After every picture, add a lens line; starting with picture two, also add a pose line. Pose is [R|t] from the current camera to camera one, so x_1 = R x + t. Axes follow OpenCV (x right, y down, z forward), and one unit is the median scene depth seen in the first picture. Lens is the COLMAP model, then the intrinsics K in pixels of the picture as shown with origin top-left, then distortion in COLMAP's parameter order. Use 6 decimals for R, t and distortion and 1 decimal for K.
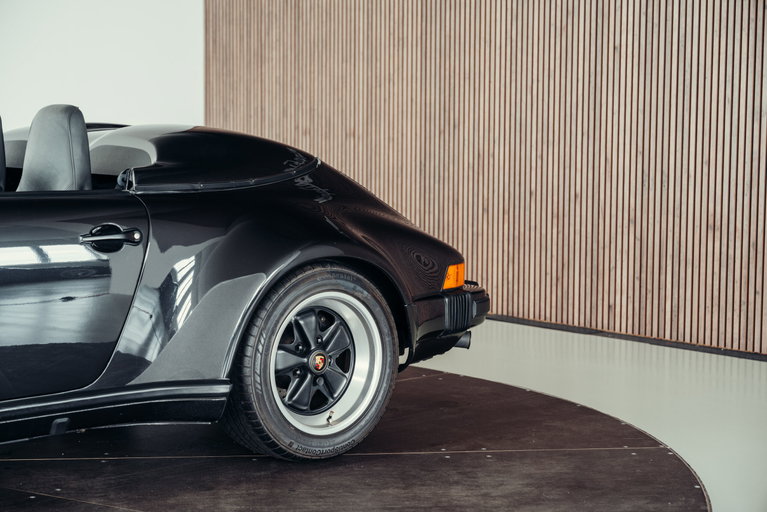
lens RADIAL K [[1504.0, 0, 385.6], [0, 1504.0, 256.0], [0, 0, 1]] dist [0.091400, 0.000000]
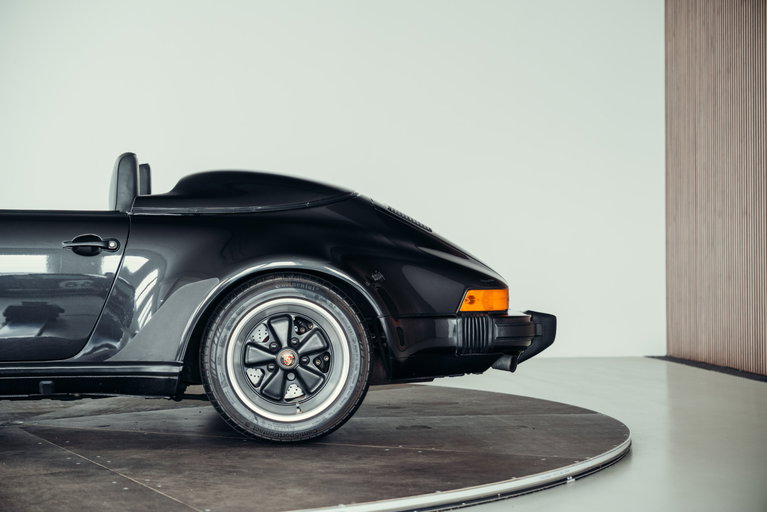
lens RADIAL K [[1504.0, 0, 383.7], [0, 1504.0, 258.2], [0, 0, 1]] dist [0.091400, 0.000000]
pose [[0.810046, -0.014039, -0.586198, 0.708833], [-0.045127, 0.995256, -0.086195, 0.090119], [0.584627, 0.096276, 0.805569, 0.089860]]
